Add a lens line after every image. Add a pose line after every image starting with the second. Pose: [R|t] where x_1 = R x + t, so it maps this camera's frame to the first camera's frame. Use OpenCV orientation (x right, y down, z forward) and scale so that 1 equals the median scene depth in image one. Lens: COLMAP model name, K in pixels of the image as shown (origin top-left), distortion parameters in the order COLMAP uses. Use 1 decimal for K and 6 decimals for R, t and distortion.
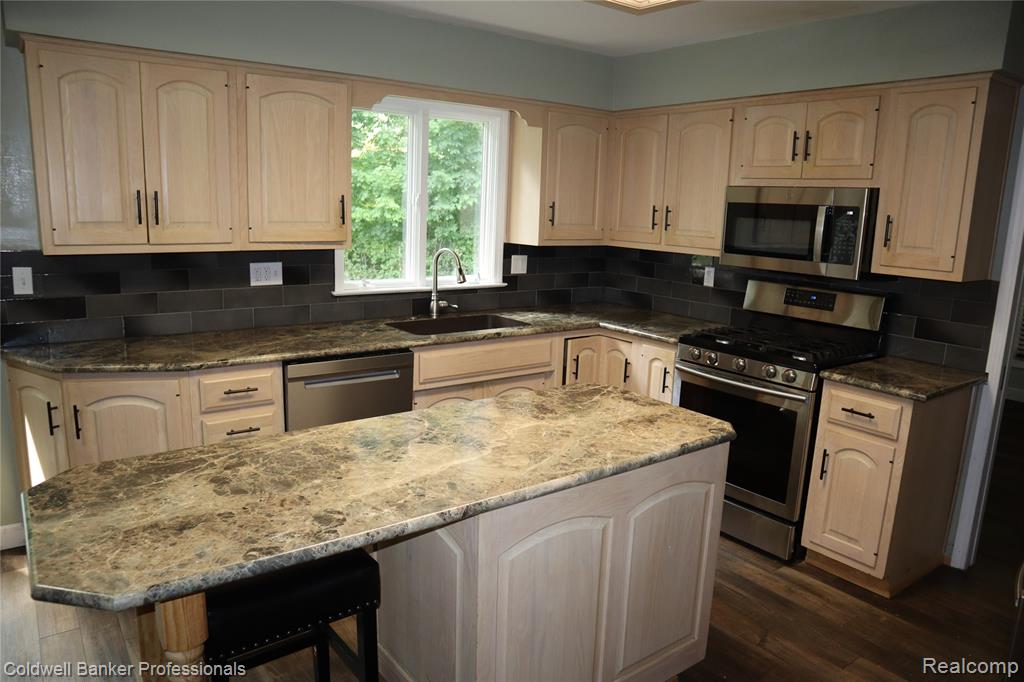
lens RADIAL K [[707.4, 0, 509.1], [0, 707.4, 338.2], [0, 0, 1]] dist [-0.115253, 0.069442]
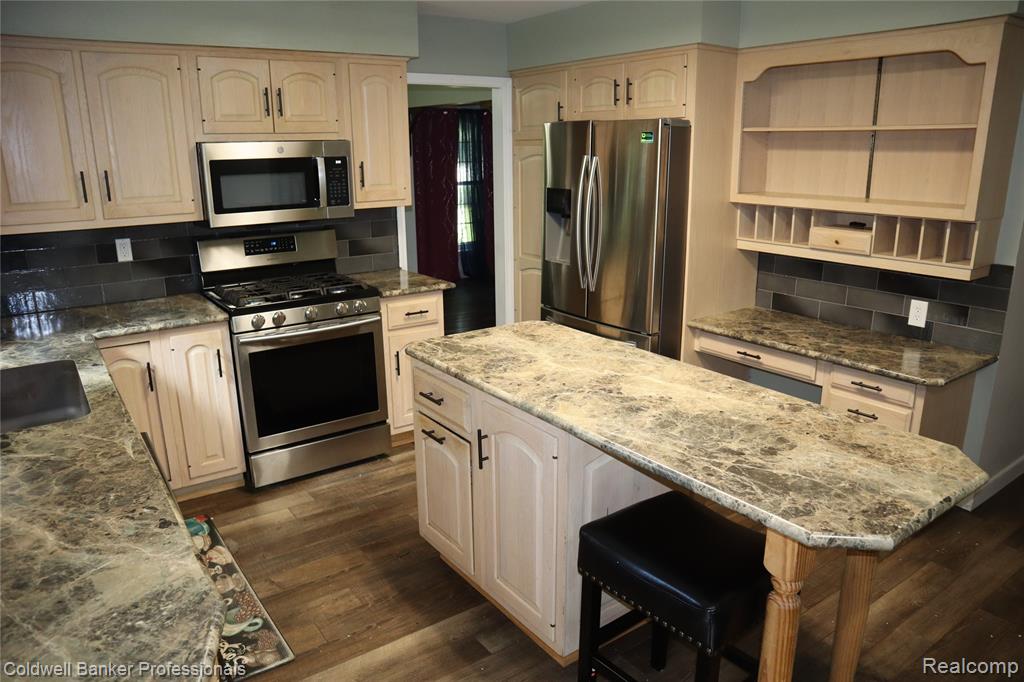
lens RADIAL K [[707.4, 0, 509.1], [0, 707.4, 338.2], [0, 0, 1]] dist [-0.115253, 0.069442]
pose [[0.011805, -0.290905, 0.956679, -1.061858], [0.197965, 0.938488, 0.282931, -0.256771], [-0.980138, 0.186049, 0.068668, 0.982566]]
